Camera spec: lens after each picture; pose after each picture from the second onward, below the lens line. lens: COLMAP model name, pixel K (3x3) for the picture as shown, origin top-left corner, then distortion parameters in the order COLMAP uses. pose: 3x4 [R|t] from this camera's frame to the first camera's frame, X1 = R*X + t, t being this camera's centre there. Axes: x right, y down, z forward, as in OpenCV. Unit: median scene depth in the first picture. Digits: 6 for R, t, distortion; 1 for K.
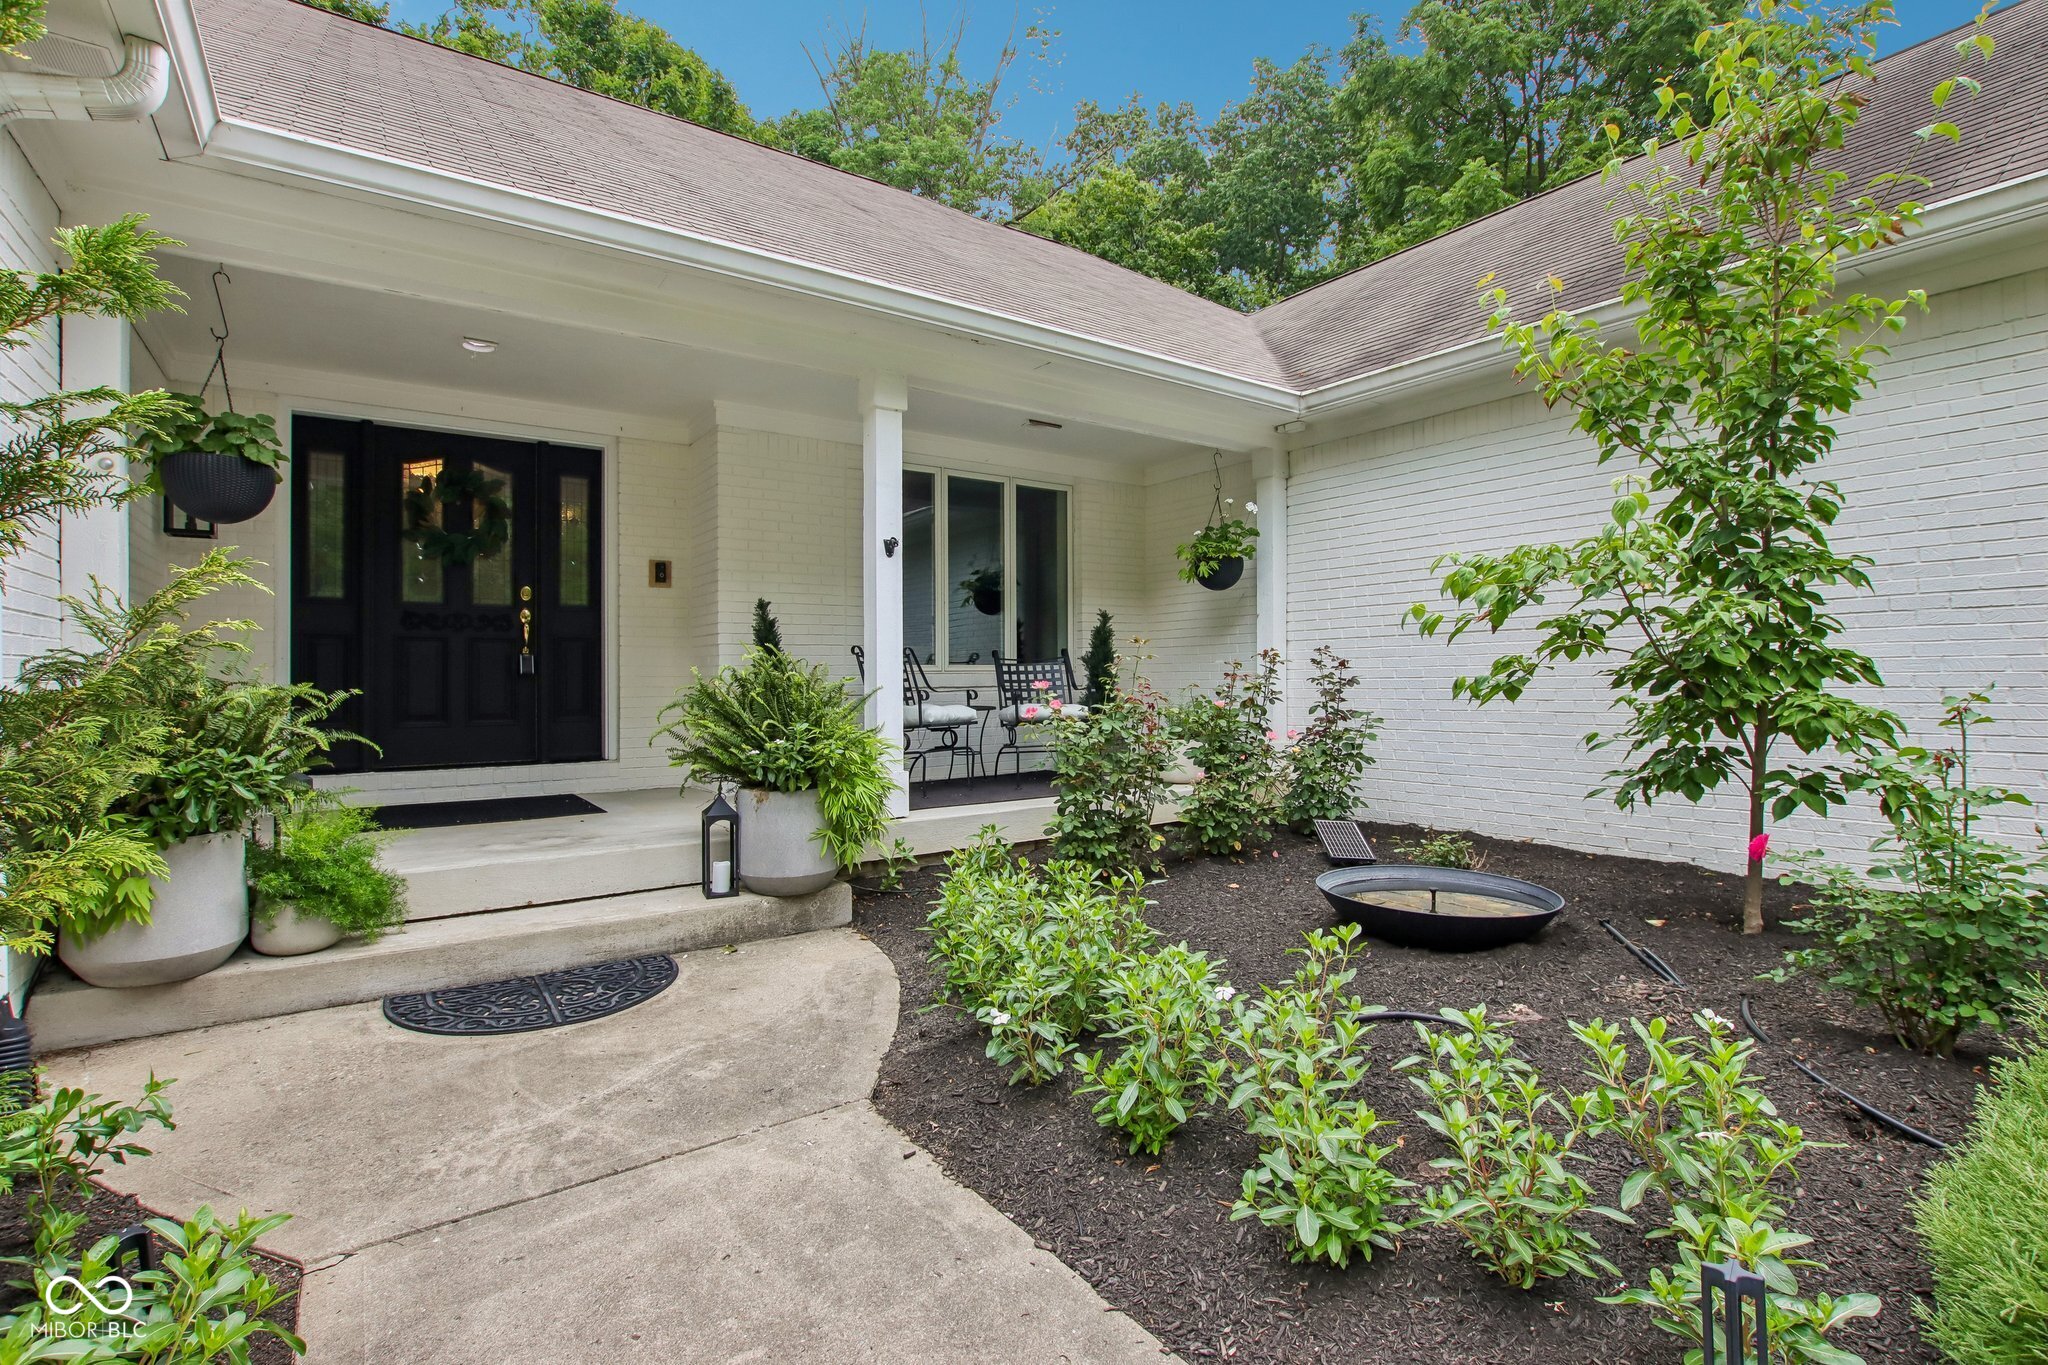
lens RADIAL K [[951.7, 0, 1024.0], [0, 951.7, 682.5], [0, 0, 1]] dist [-0.046488, -0.000082]
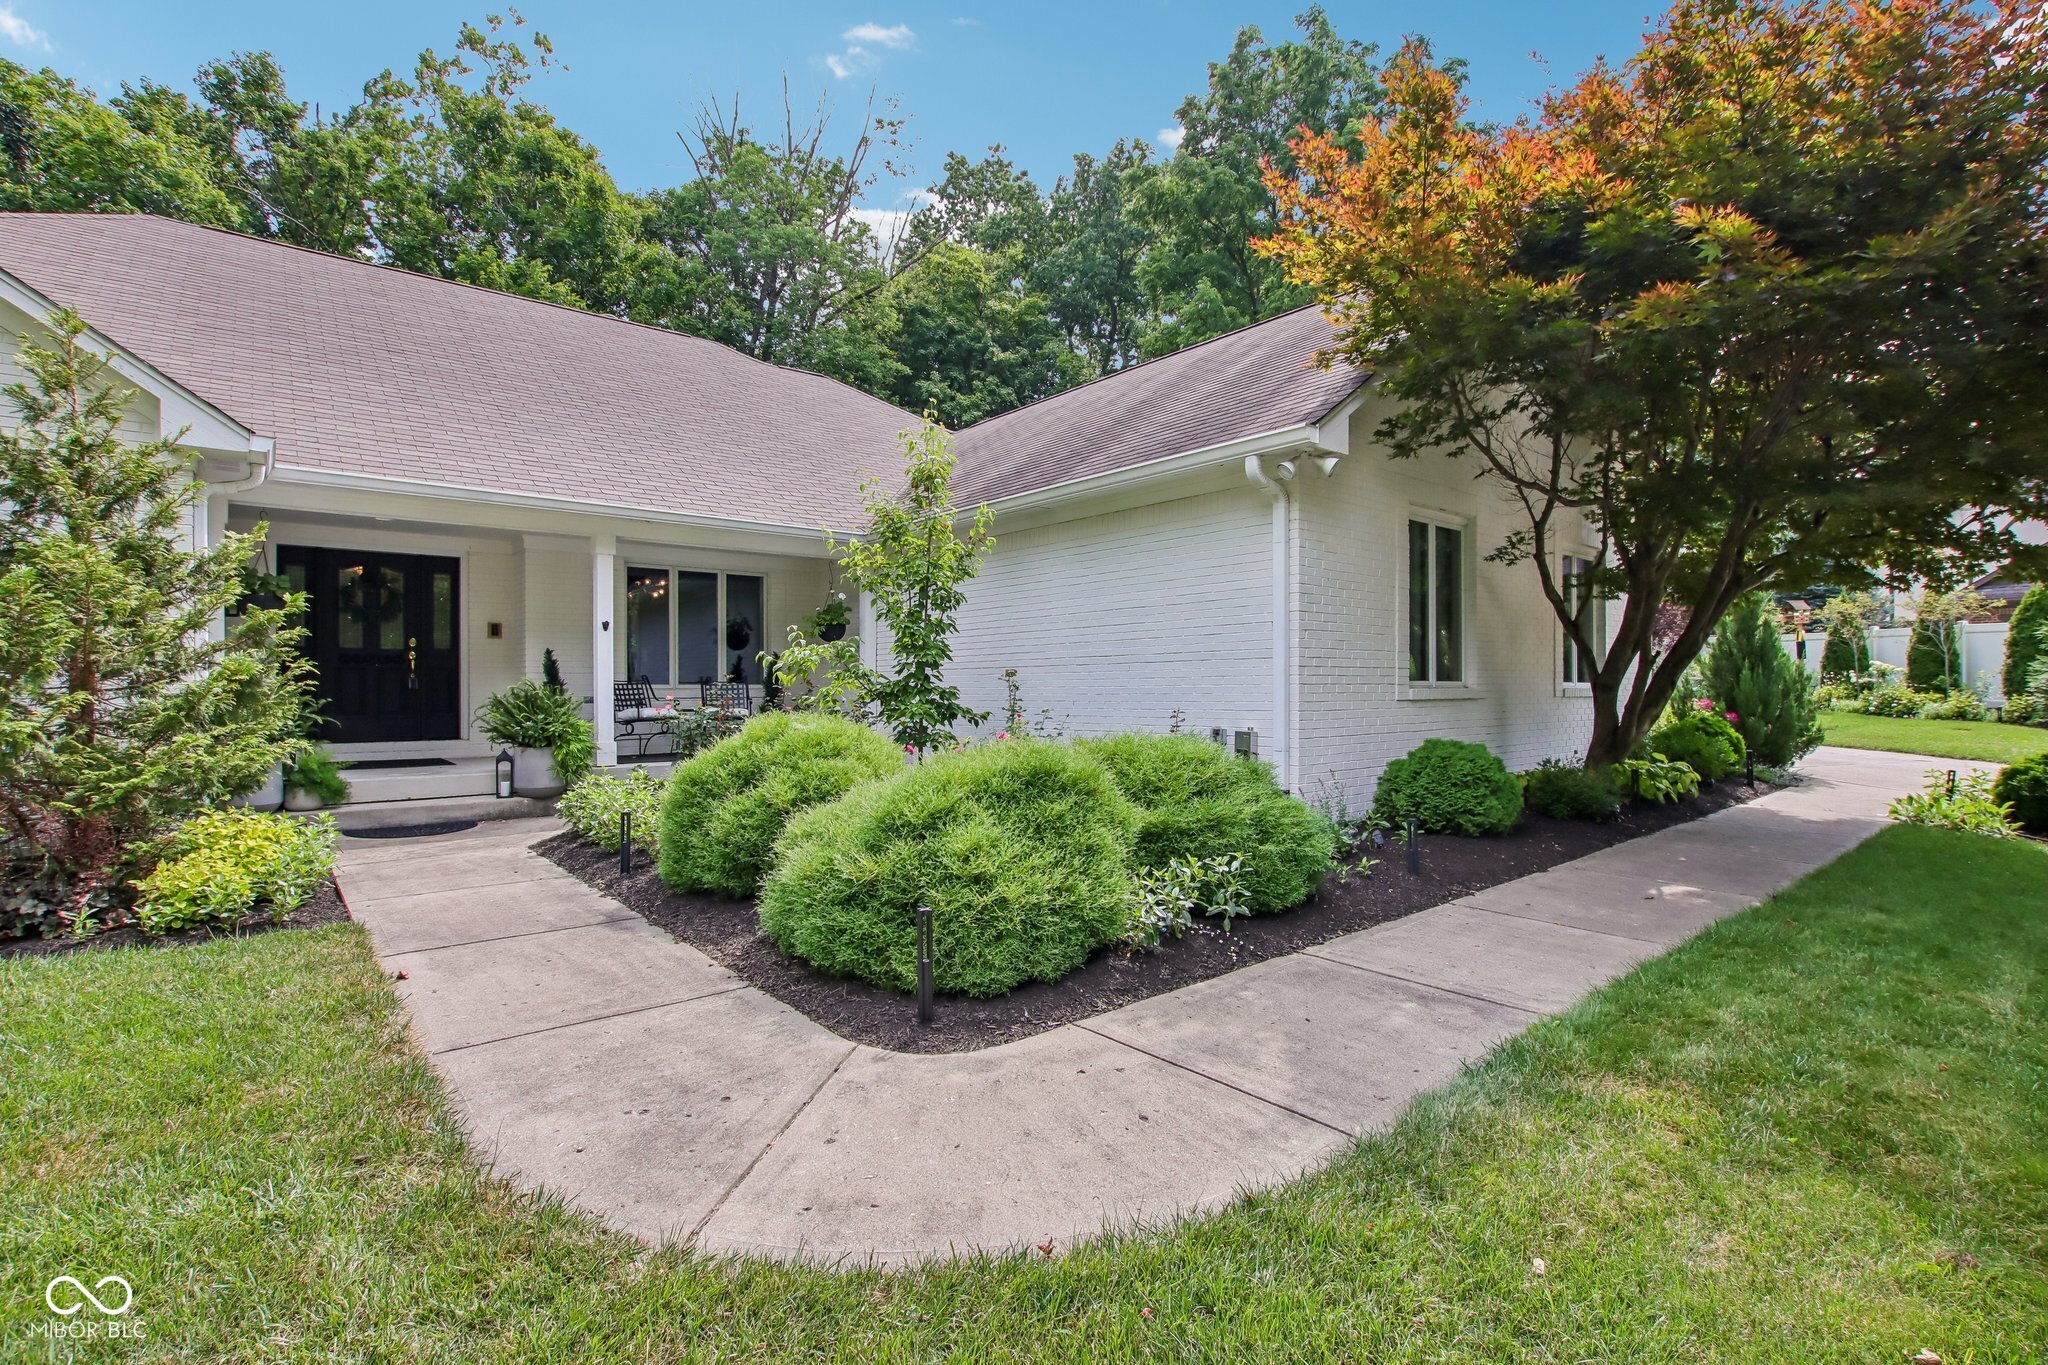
lens RADIAL K [[932.2, 0, 1024.0], [0, 932.2, 682.5], [0, 0, 1]] dist [-0.038909, -0.000019]
pose [[0.995869, 0.005356, 0.090641, 0.472313], [-0.004758, 0.999965, -0.006814, -0.015967], [-0.090674, 0.006355, 0.995860, -0.841192]]
